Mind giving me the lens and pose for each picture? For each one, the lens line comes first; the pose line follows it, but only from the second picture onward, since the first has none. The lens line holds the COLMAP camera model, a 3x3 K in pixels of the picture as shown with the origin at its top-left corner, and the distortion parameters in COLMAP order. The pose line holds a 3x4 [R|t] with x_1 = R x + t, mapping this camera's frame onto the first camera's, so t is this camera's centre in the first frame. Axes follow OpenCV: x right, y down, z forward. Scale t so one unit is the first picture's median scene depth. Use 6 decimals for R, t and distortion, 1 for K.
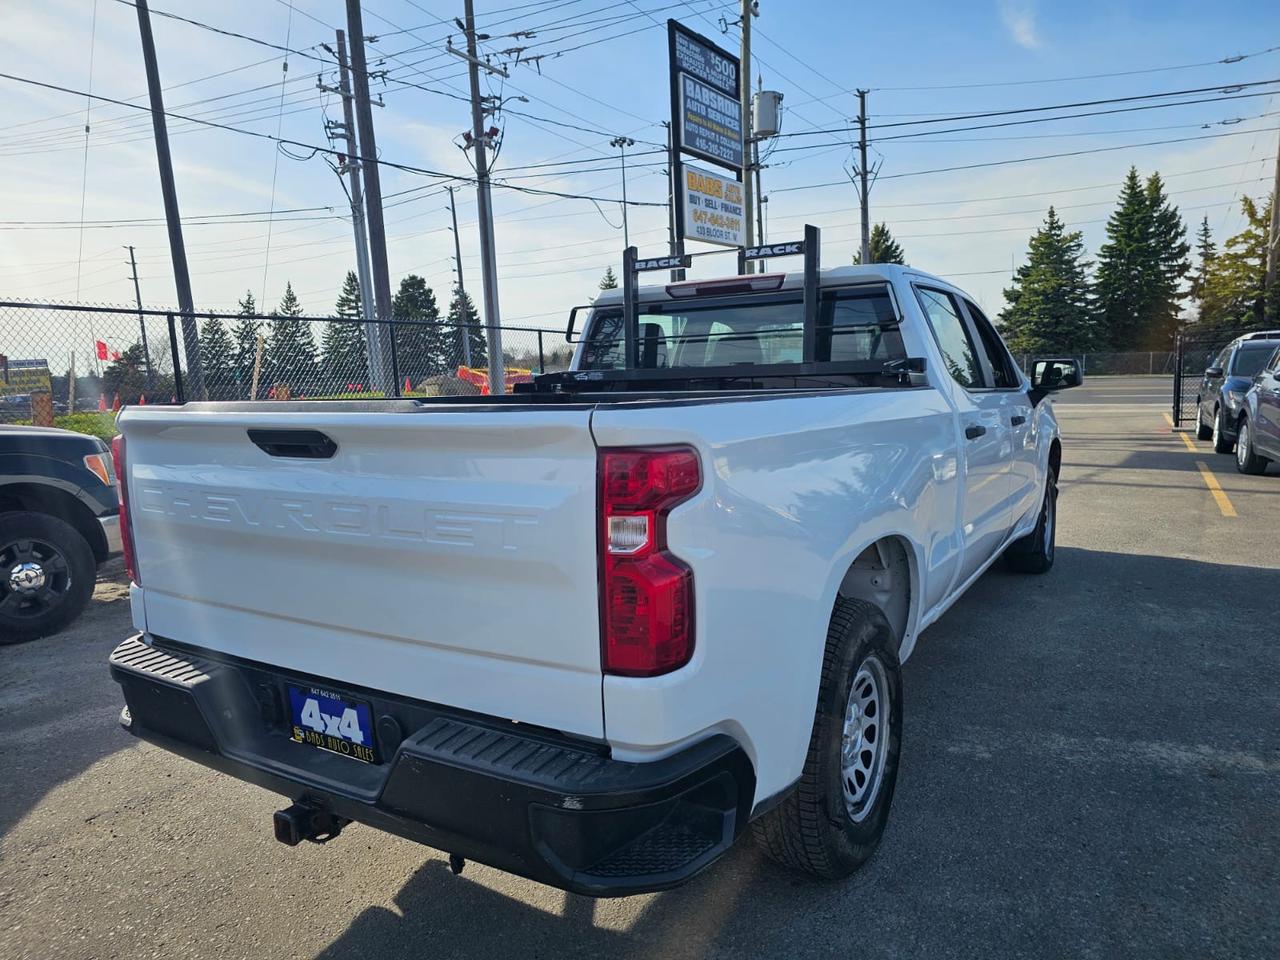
lens RADIAL K [[857.0, 0, 645.7], [0, 857.0, 493.5], [0, 0, 1]] dist [0.052968, -0.048304]
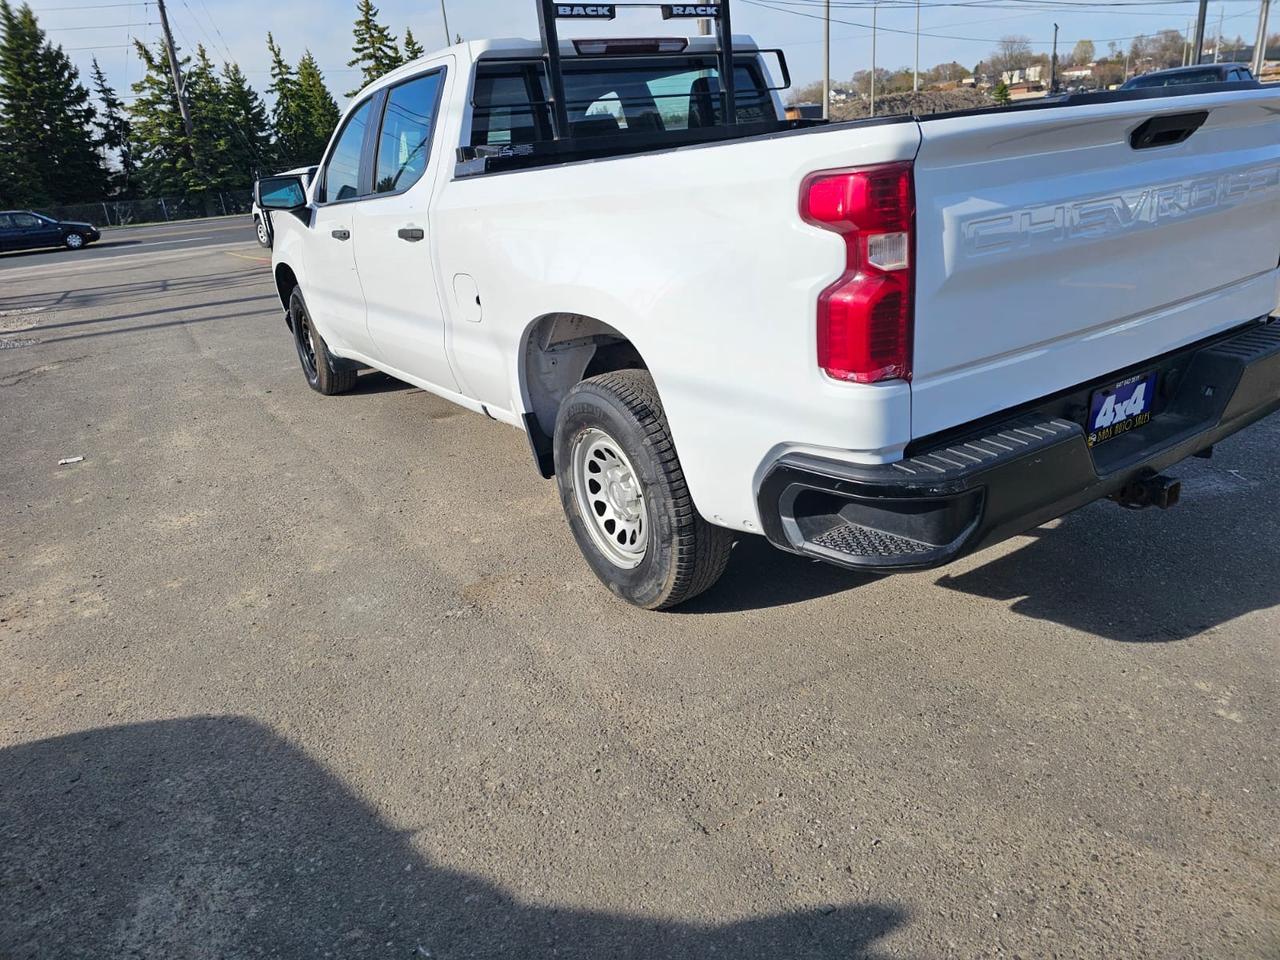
lens RADIAL K [[854.8, 0, 636.3], [0, 854.8, 464.1], [0, 0, 1]] dist [0.053842, -0.047843]
pose [[0.425590, -0.312259, 0.849334, -0.852924], [0.205254, 0.947425, 0.245472, -0.032853], [-0.881331, 0.069858, 0.467307, 0.563688]]
